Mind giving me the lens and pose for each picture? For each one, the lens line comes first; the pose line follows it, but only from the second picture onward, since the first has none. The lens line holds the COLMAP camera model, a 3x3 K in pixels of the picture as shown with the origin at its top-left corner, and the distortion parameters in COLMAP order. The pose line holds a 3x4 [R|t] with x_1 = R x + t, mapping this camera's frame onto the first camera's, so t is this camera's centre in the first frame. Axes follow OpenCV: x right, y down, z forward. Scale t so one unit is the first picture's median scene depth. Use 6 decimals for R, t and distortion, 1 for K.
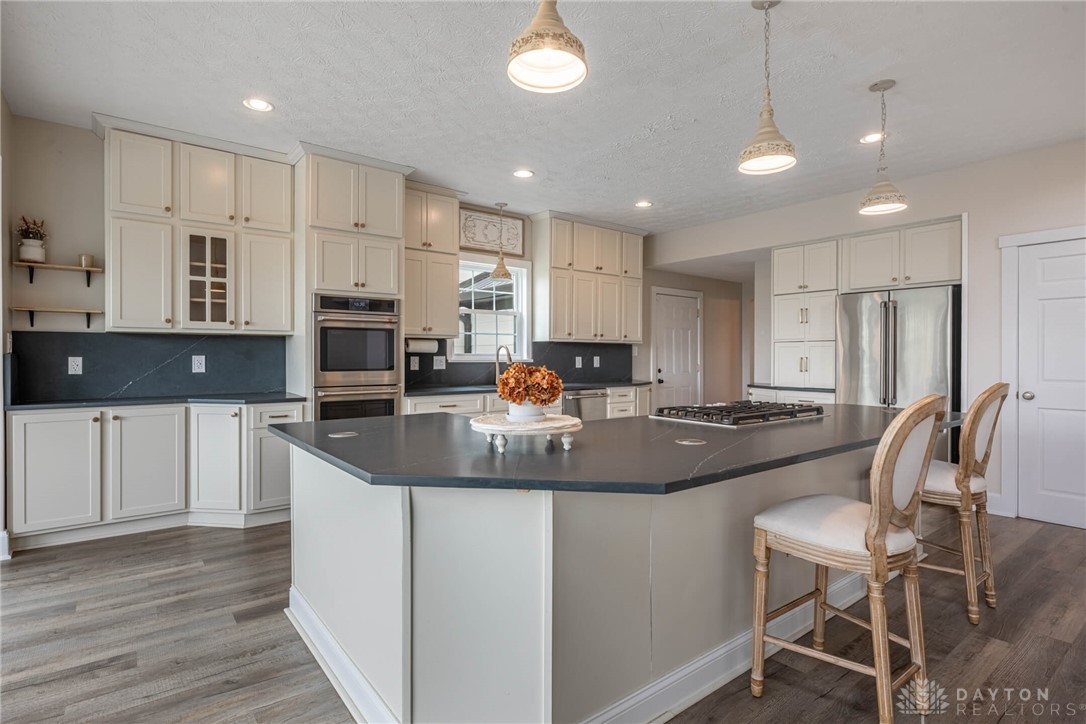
lens RADIAL K [[536.7, 0, 543.0], [0, 536.7, 362.0], [0, 0, 1]] dist [-0.000379, -0.000142]
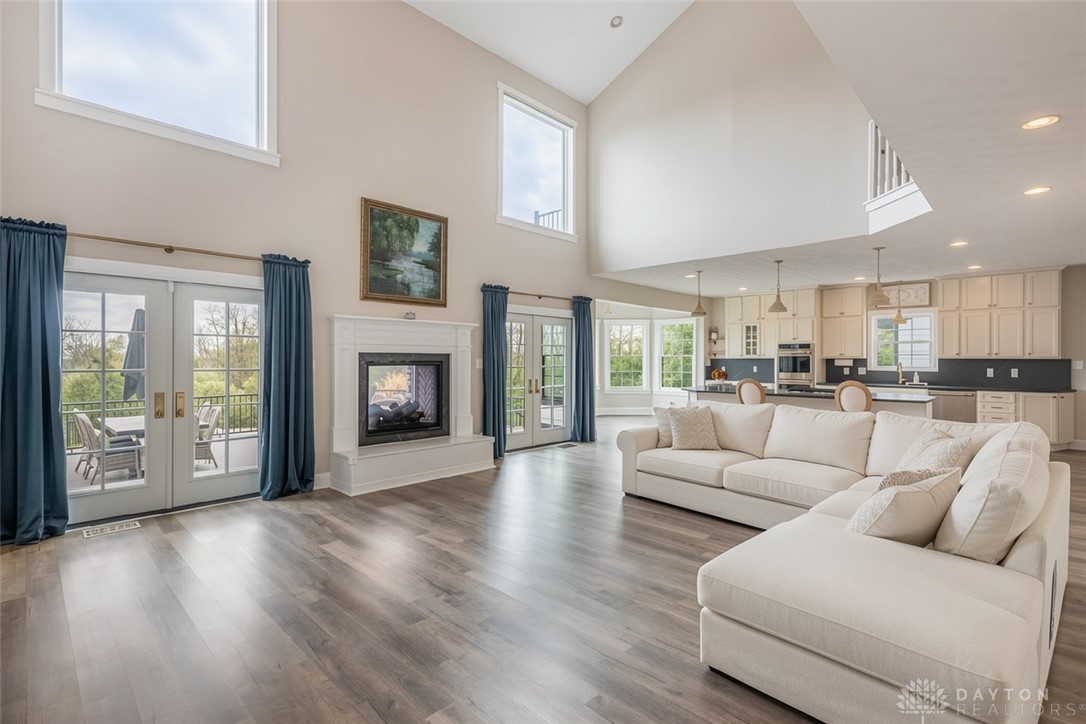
lens RADIAL K [[536.7, 0, 543.0], [0, 536.7, 362.0], [0, 0, 1]] dist [-0.000379, -0.000142]
pose [[0.164539, 0.005849, -0.986353, 1.979562], [-0.009228, 0.999948, 0.004391, -0.036723], [0.986327, 0.008379, 0.164585, -0.576171]]
